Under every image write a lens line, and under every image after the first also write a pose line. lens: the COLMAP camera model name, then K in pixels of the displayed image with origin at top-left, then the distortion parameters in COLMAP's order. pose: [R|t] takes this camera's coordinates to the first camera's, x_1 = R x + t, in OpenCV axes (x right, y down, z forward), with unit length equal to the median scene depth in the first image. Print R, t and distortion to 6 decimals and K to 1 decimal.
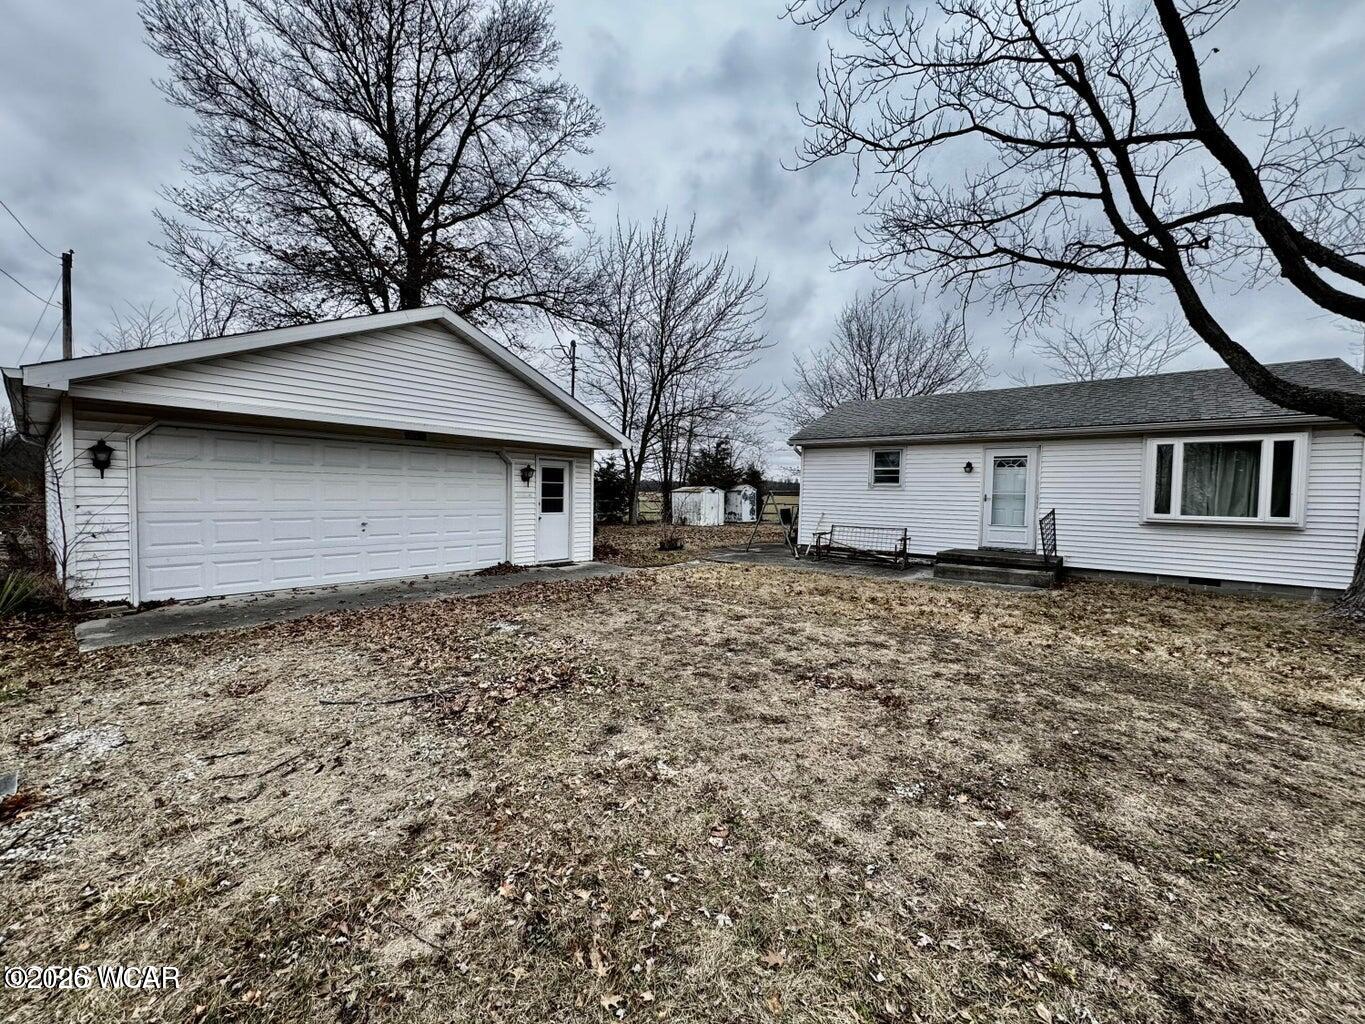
lens RADIAL K [[544.4, 0, 682.5], [0, 544.4, 512.0], [0, 0, 1]] dist [-0.001627, -0.000108]
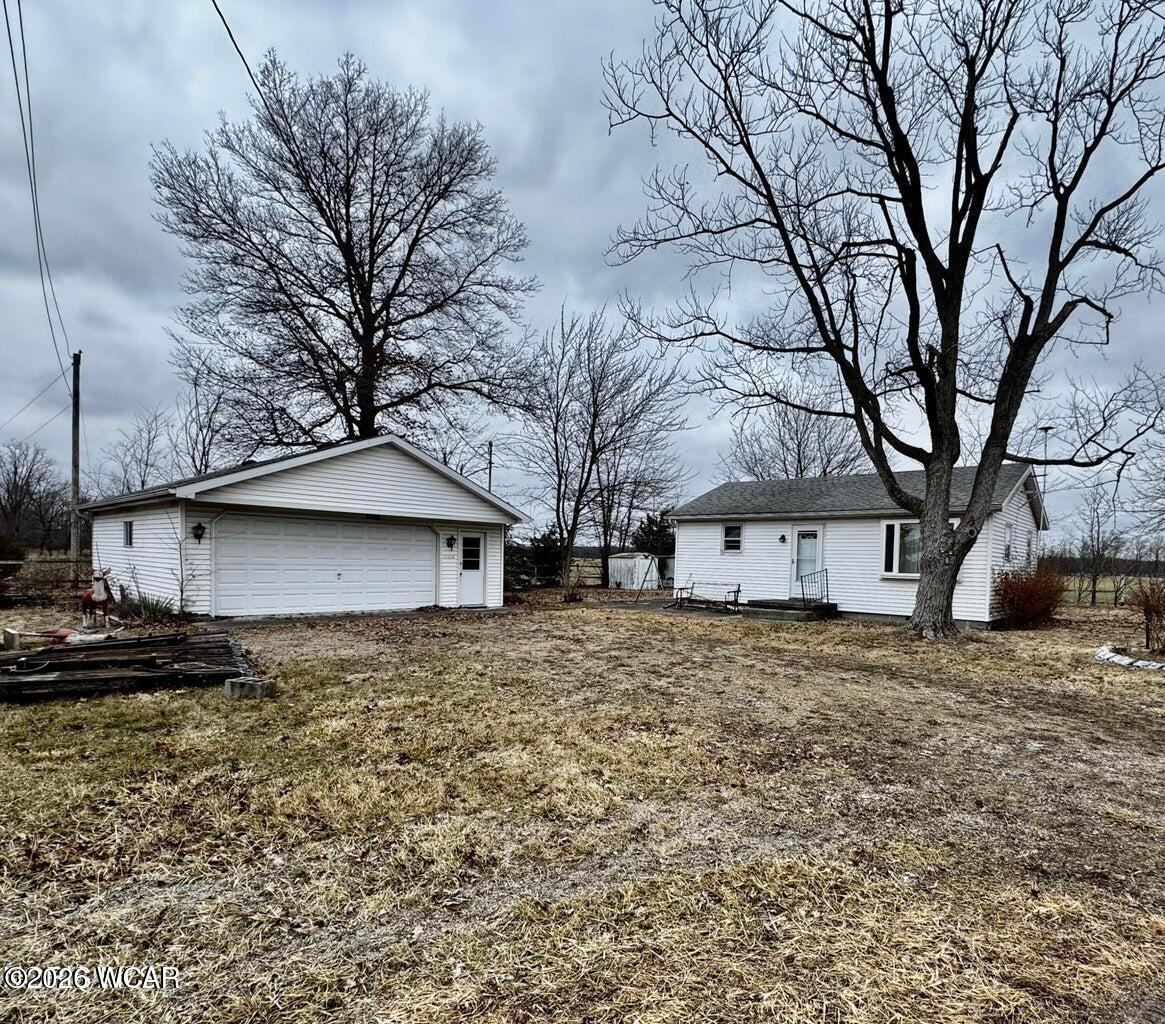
lens RADIAL K [[620.8, 0, 664.9], [0, 620.8, 584.0], [0, 0, 1]] dist [0.003789, -0.000356]
pose [[0.999979, 0.005766, -0.002889, 0.213518], [-0.005761, 0.999982, 0.001575, 0.025931], [0.002898, -0.001558, 0.999995, -0.474734]]
